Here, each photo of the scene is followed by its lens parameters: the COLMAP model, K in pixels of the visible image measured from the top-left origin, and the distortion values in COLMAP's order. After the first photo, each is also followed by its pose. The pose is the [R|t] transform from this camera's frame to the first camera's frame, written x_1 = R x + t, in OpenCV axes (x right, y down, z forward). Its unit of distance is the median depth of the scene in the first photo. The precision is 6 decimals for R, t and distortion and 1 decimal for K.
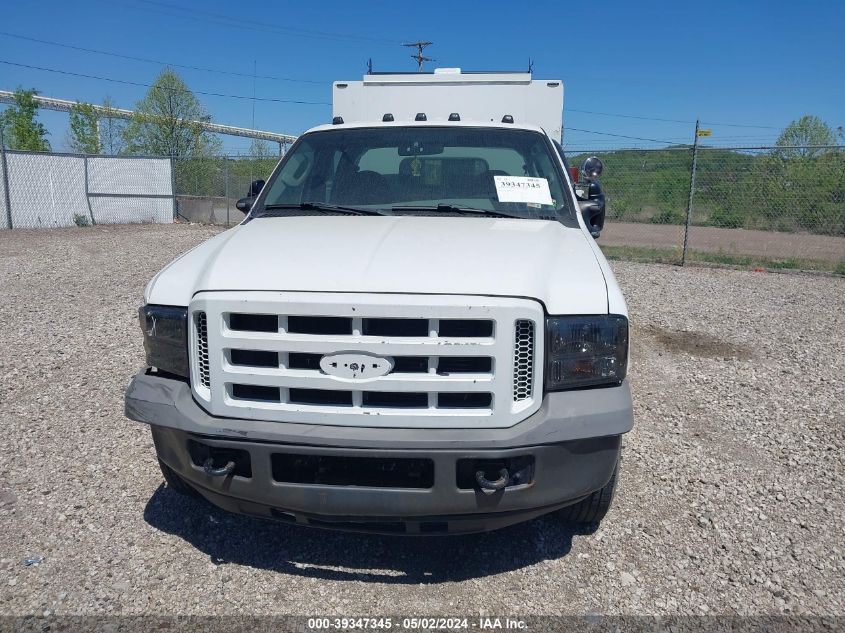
lens RADIAL K [[657.7, 0, 422.5], [0, 657.7, 316.5], [0, 0, 1]] dist [0.010677, -0.010495]
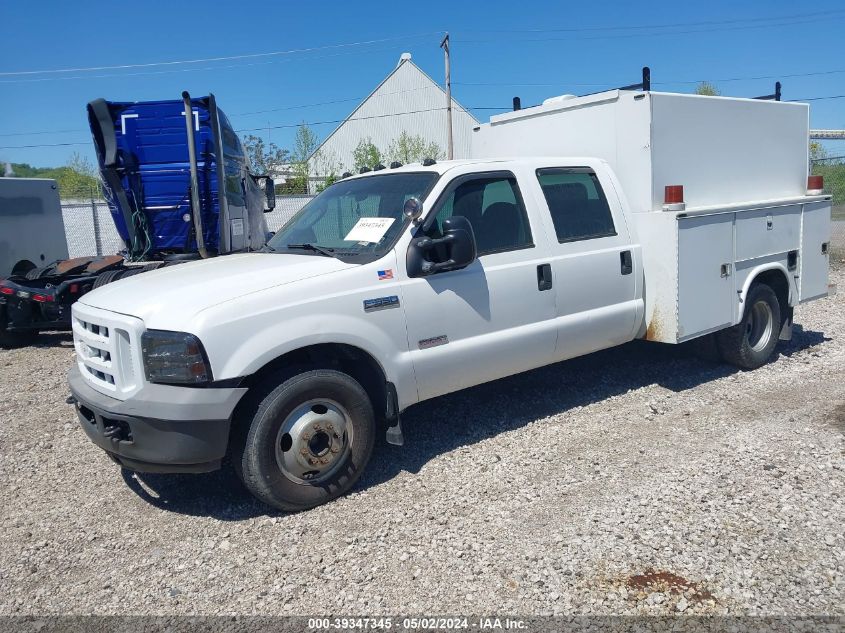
lens RADIAL K [[657.7, 0, 422.5], [0, 657.7, 316.5], [0, 0, 1]] dist [0.010677, -0.010495]
pose [[0.691076, 0.067928, -0.719583, 1.101331], [-0.075100, 0.996934, 0.021986, -0.079867], [0.718870, 0.038847, 0.694058, 0.274697]]
